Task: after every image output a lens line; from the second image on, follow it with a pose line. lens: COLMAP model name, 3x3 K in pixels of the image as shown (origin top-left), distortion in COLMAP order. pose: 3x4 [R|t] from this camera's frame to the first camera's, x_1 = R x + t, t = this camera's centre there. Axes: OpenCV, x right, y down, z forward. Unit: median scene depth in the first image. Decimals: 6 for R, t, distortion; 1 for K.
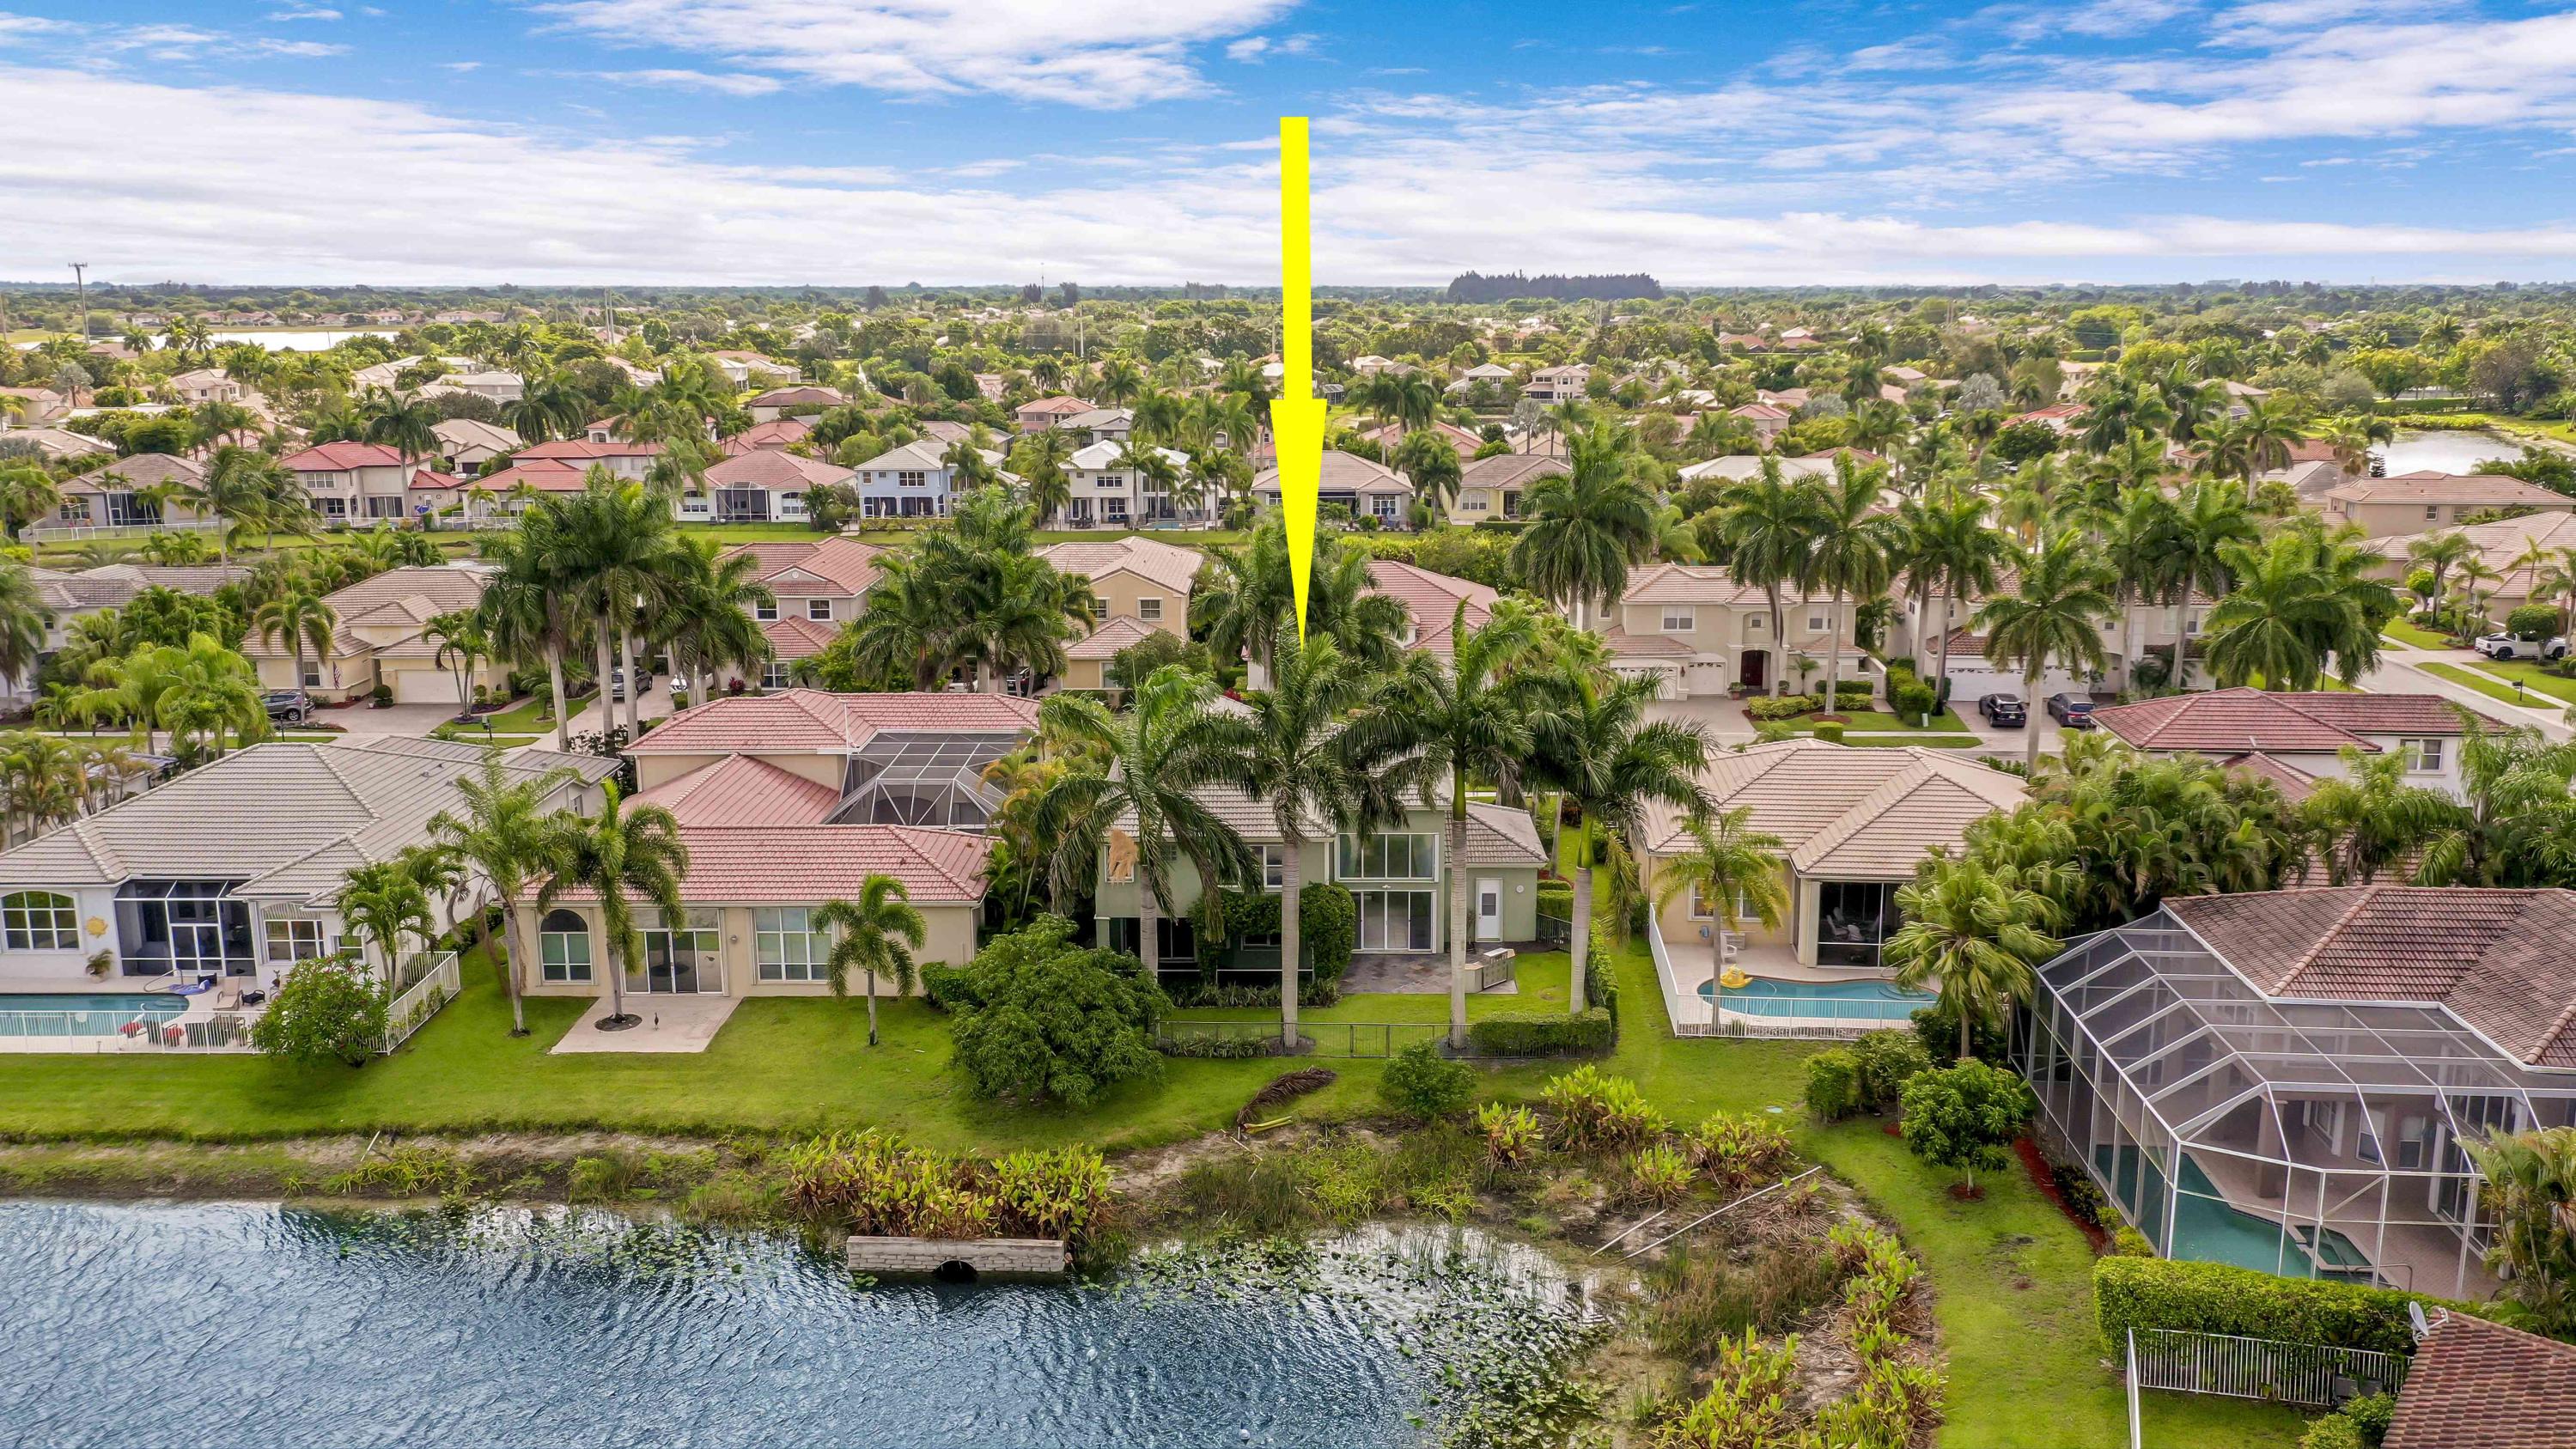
lens RADIAL K [[2009.0, 0, 1285.4], [0, 2009.0, 740.2], [0, 0, 1]] dist [0.014781, 0.002746]
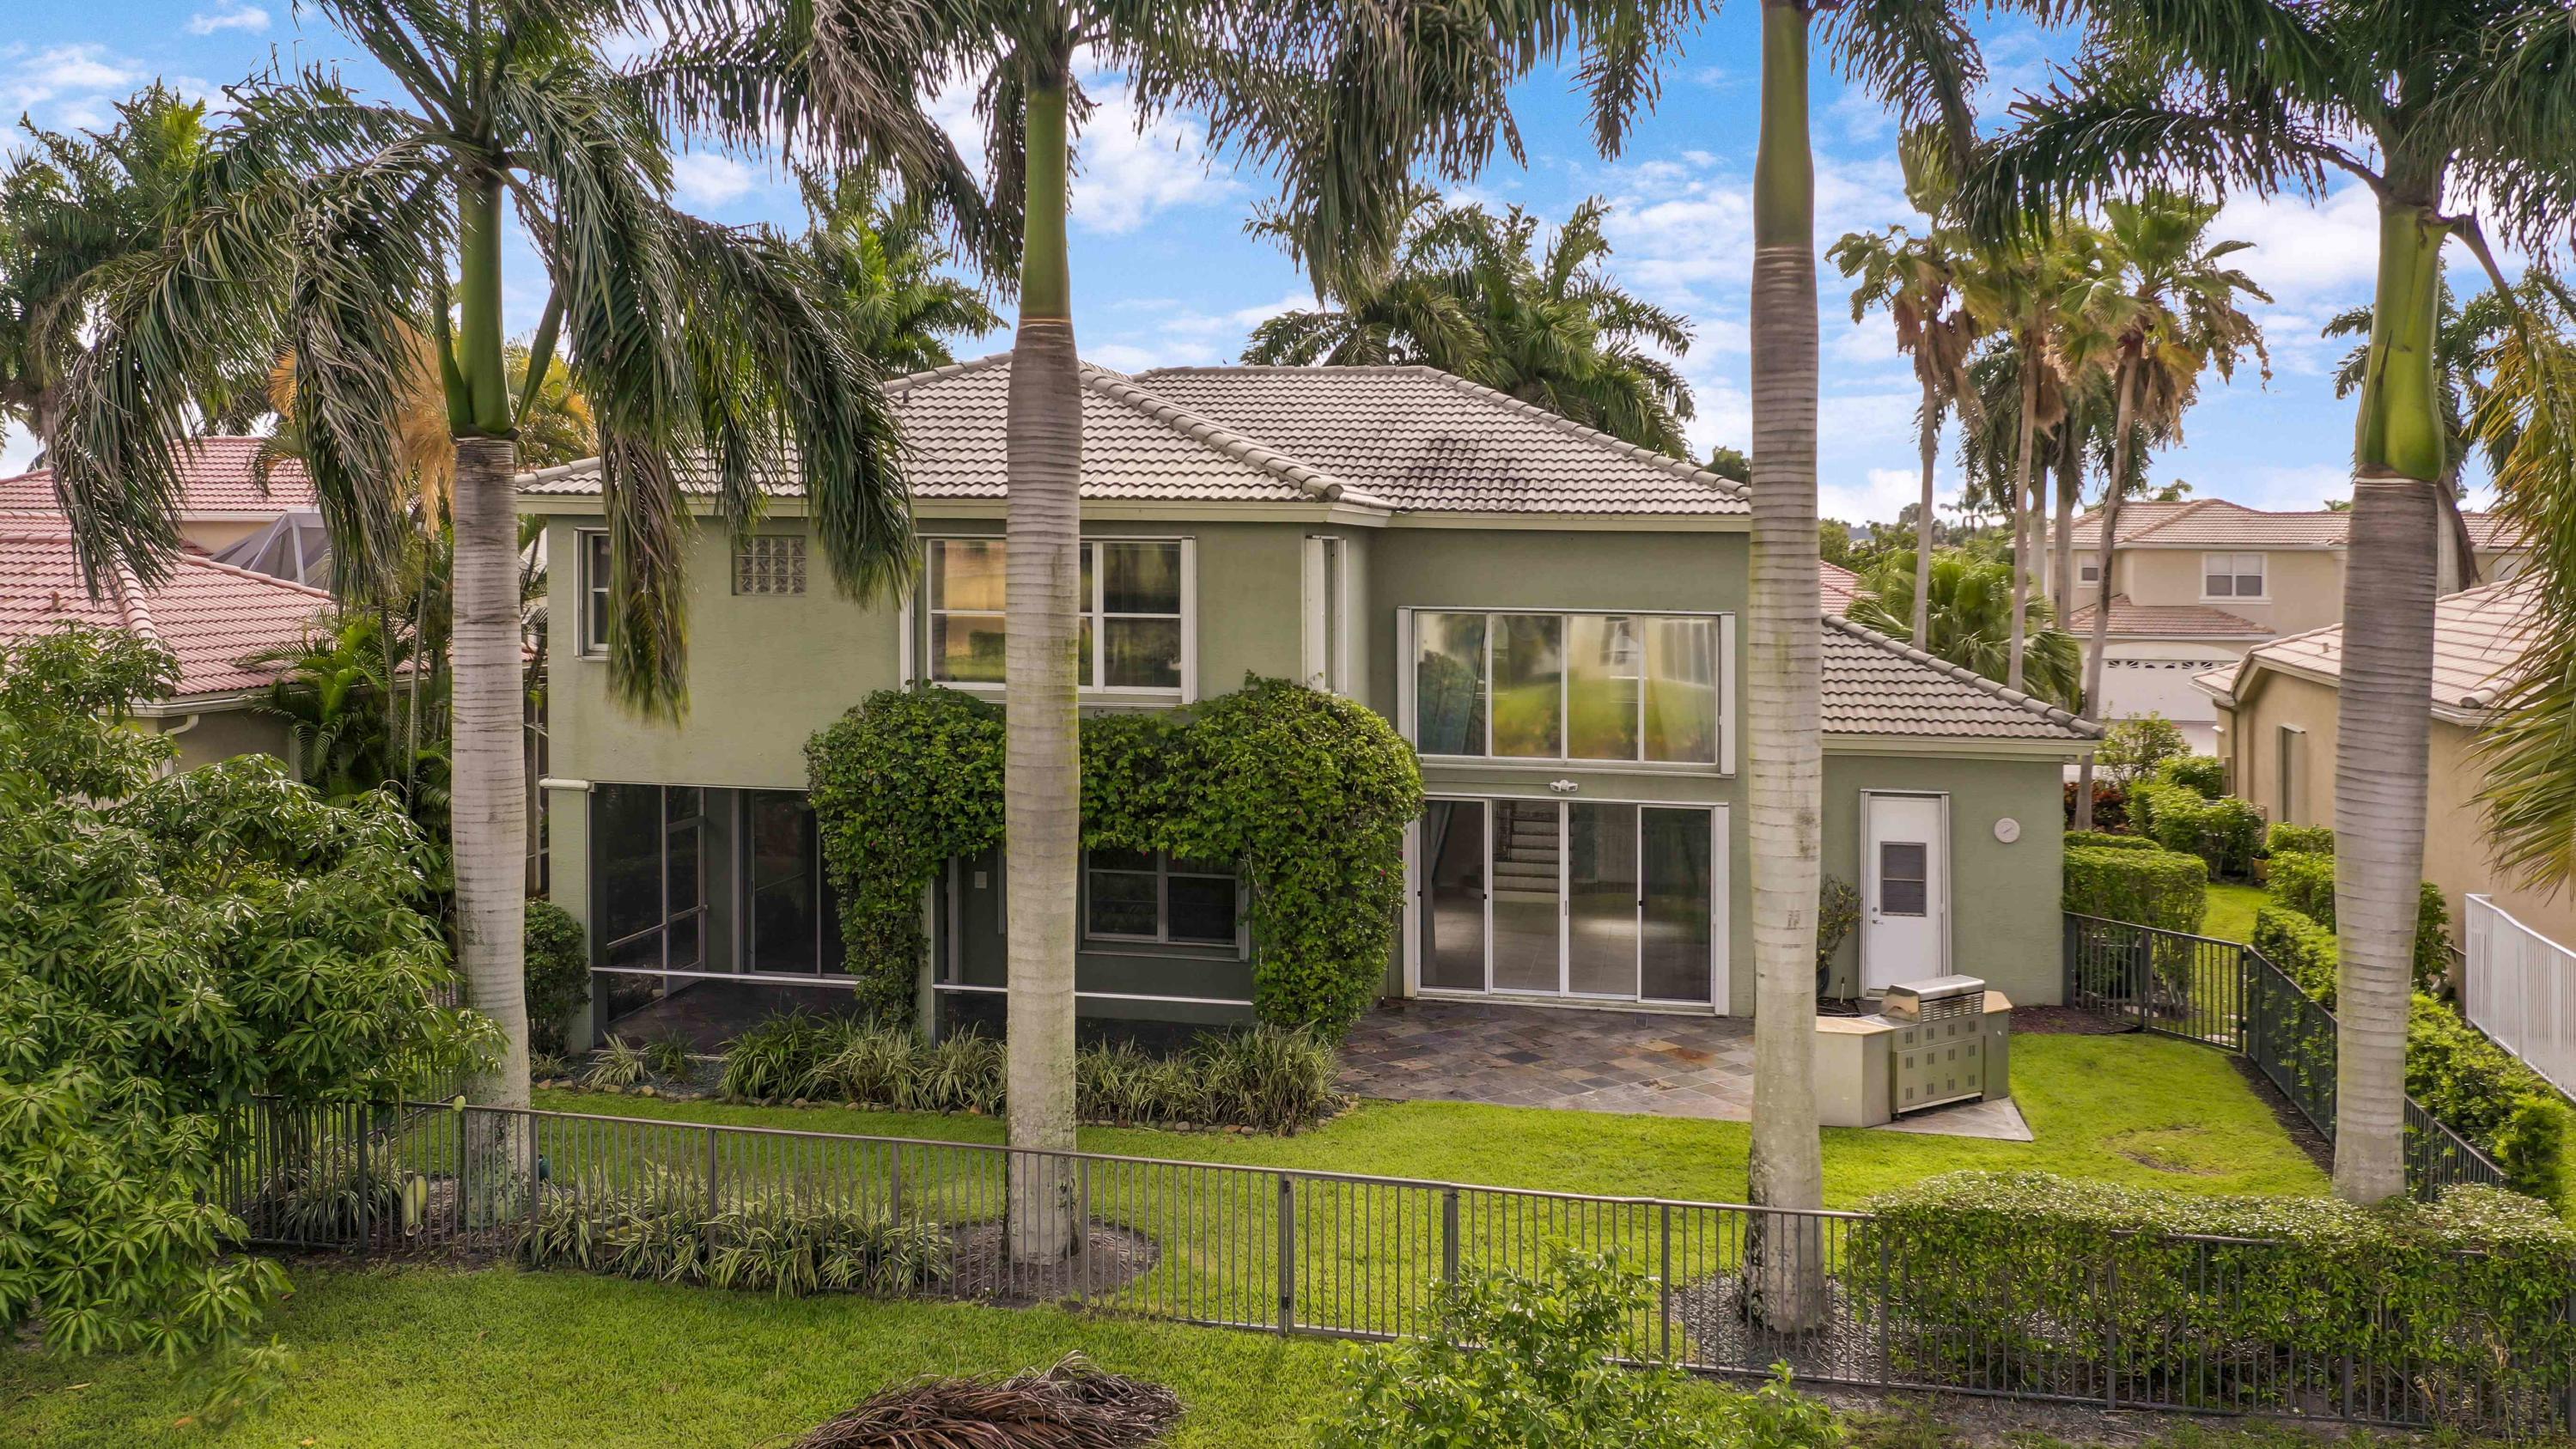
lens RADIAL K [[2050.3, 0, 1258.8], [0, 2050.3, 627.7], [0, 0, 1]] dist [0.009809, 0.004967]
pose [[0.982763, 0.020407, -0.183742, 0.066714], [-0.053359, 0.982902, -0.176230, 0.116347], [0.177004, 0.182997, 0.967048, 0.734740]]
